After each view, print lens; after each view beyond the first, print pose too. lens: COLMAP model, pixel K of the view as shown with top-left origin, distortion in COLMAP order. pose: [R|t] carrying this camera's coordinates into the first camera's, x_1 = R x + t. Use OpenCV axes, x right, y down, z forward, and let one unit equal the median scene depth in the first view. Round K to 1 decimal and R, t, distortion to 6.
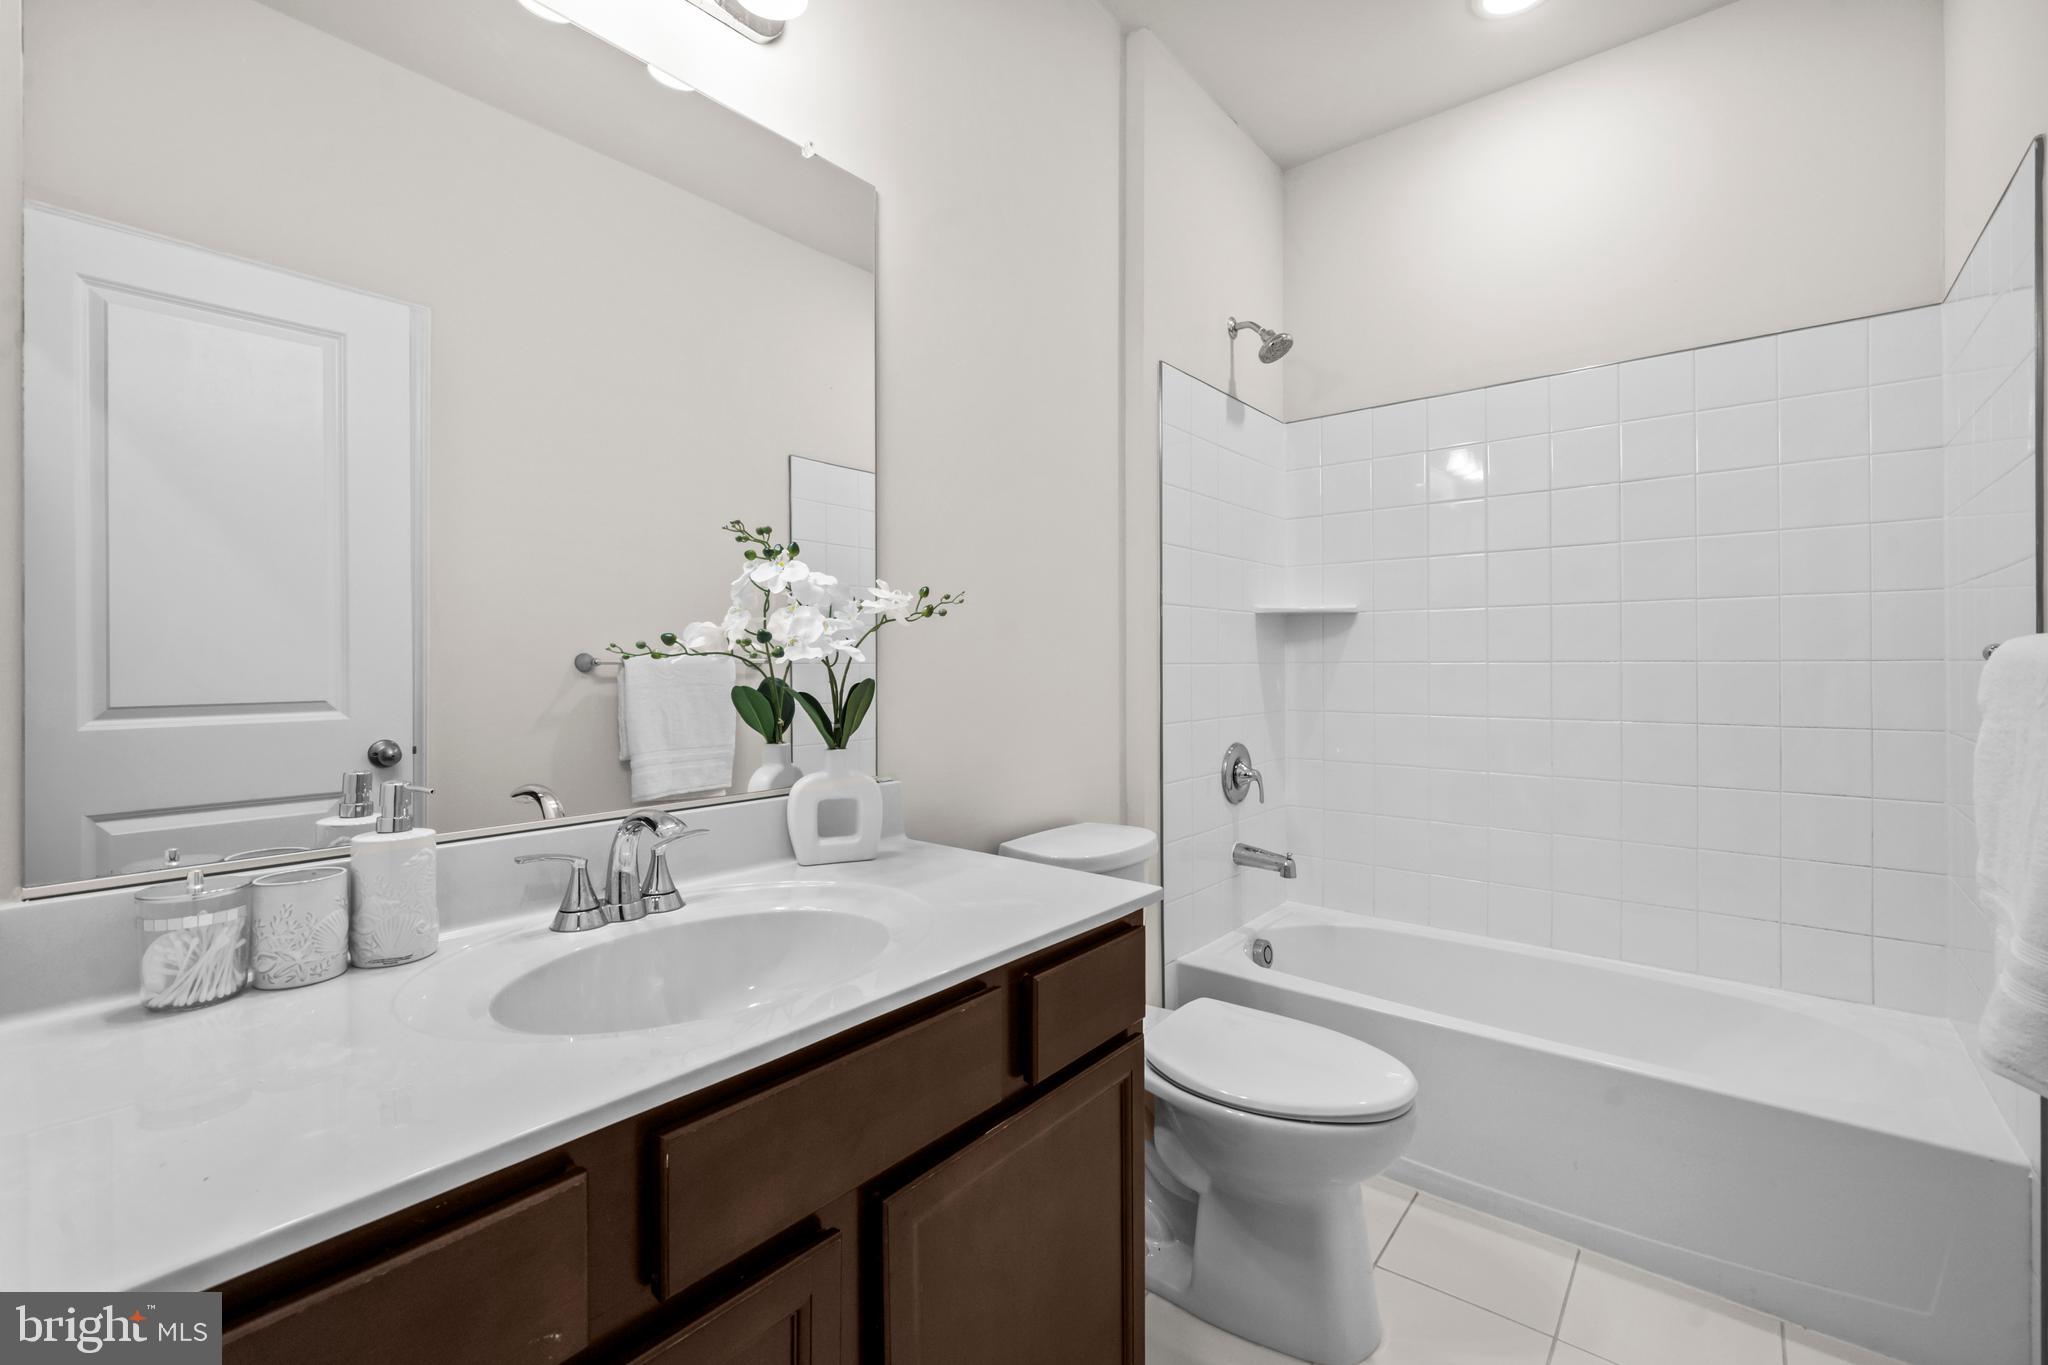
lens RADIAL K [[904.4, 0, 1014.6], [0, 904.4, 670.5], [0, 0, 1]] dist [-0.004459, -0.000277]
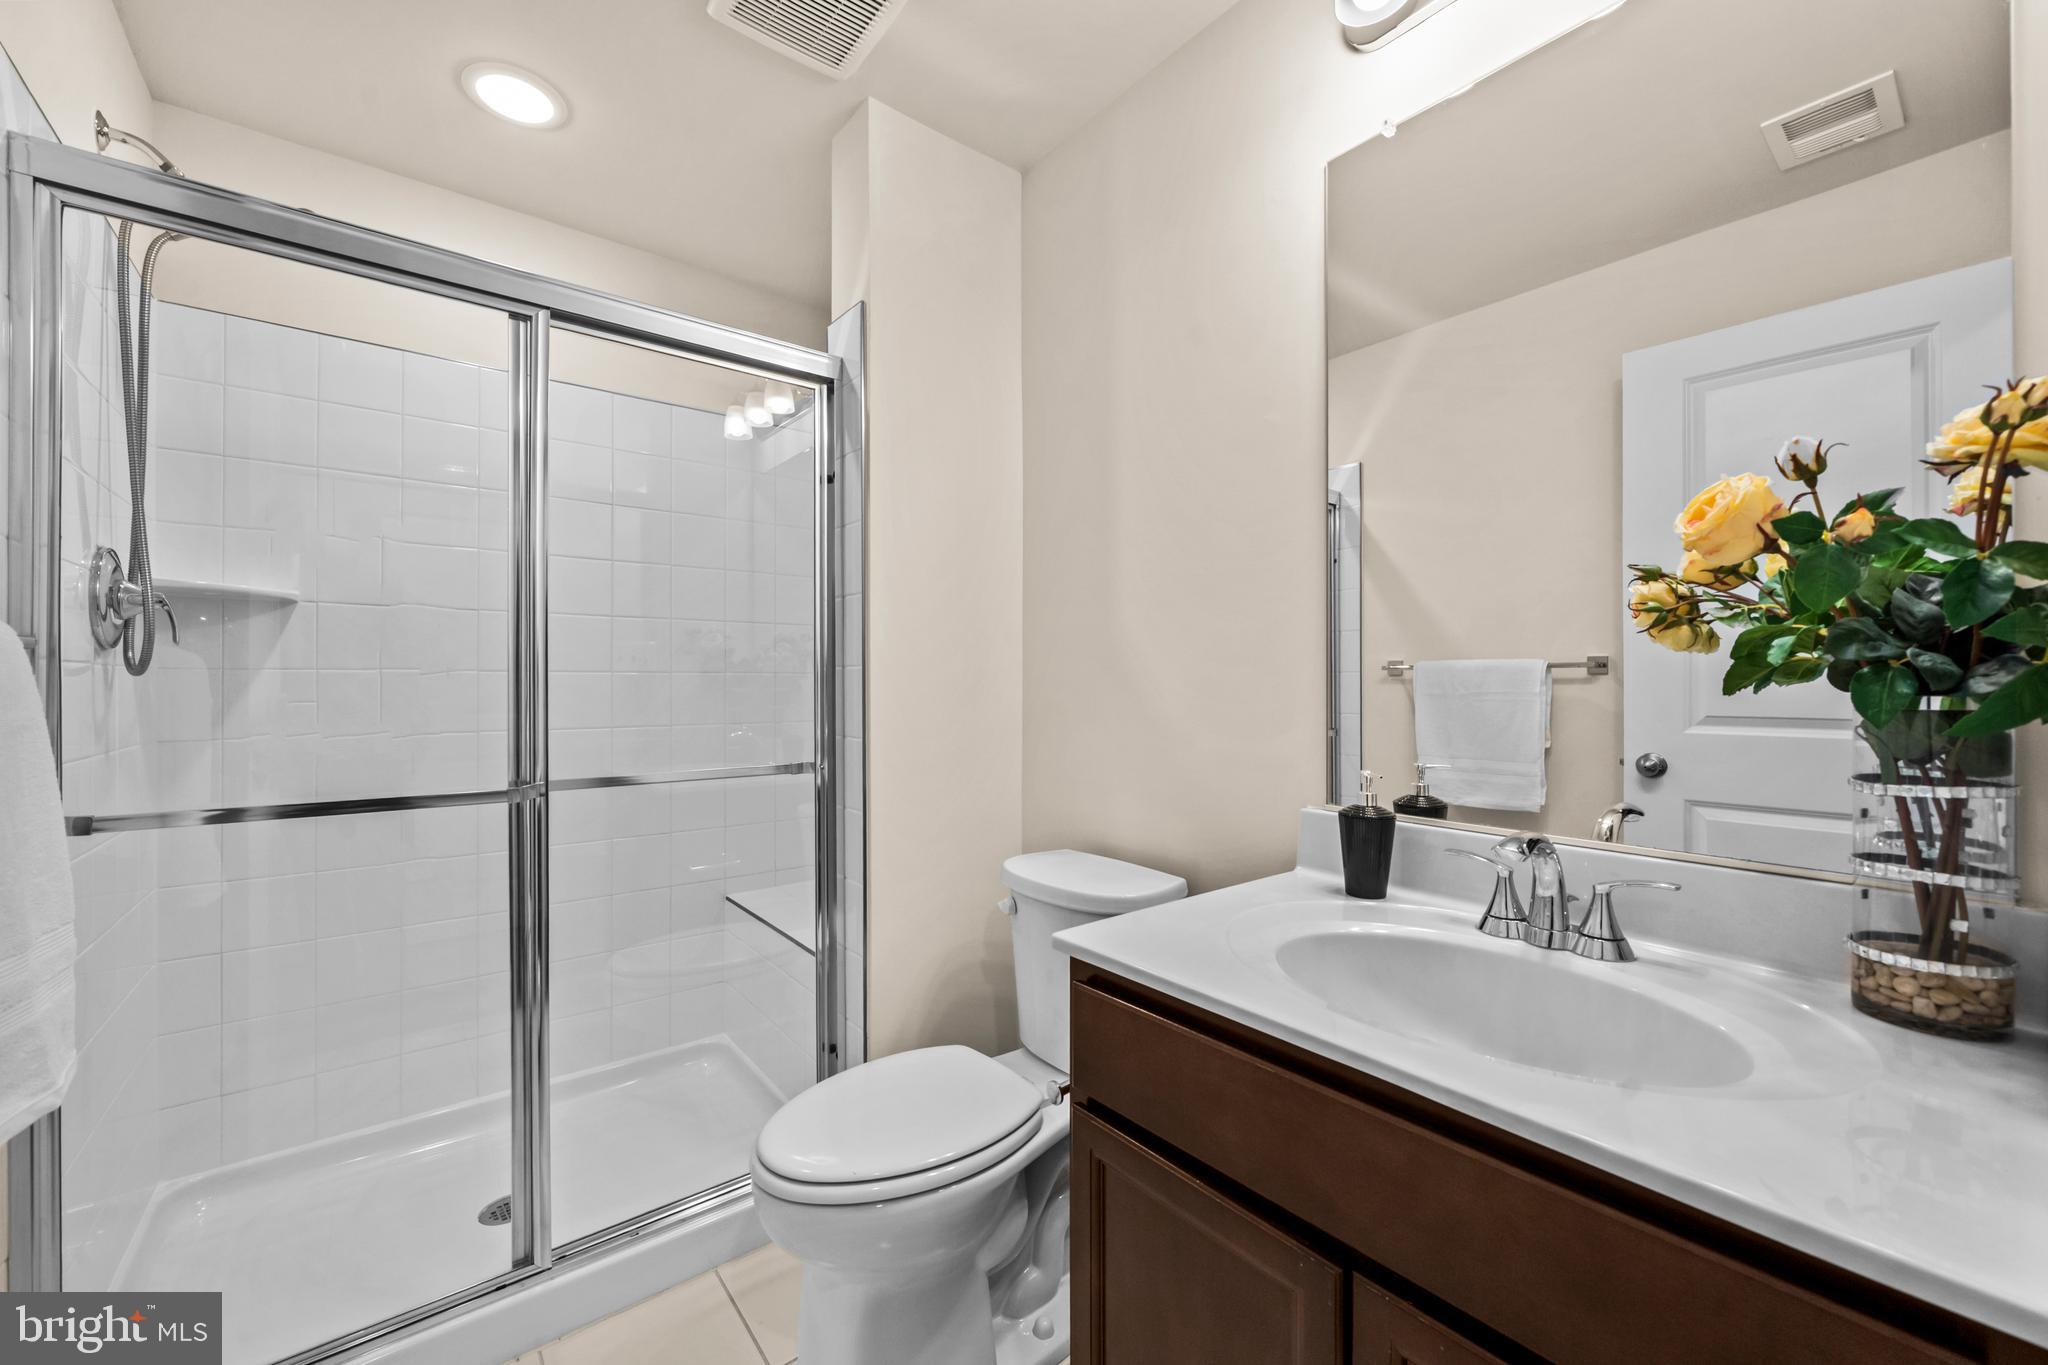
lens RADIAL K [[792.5, 0, 1019.3], [0, 792.5, 681.6], [0, 0, 1]] dist [-0.000086, -0.000098]
pose [[-0.222501, 0.003250, -0.974927, 0.537578], [-0.011667, 0.999914, 0.005995, -0.003529], [0.974863, 0.012708, -0.222444, 0.665819]]
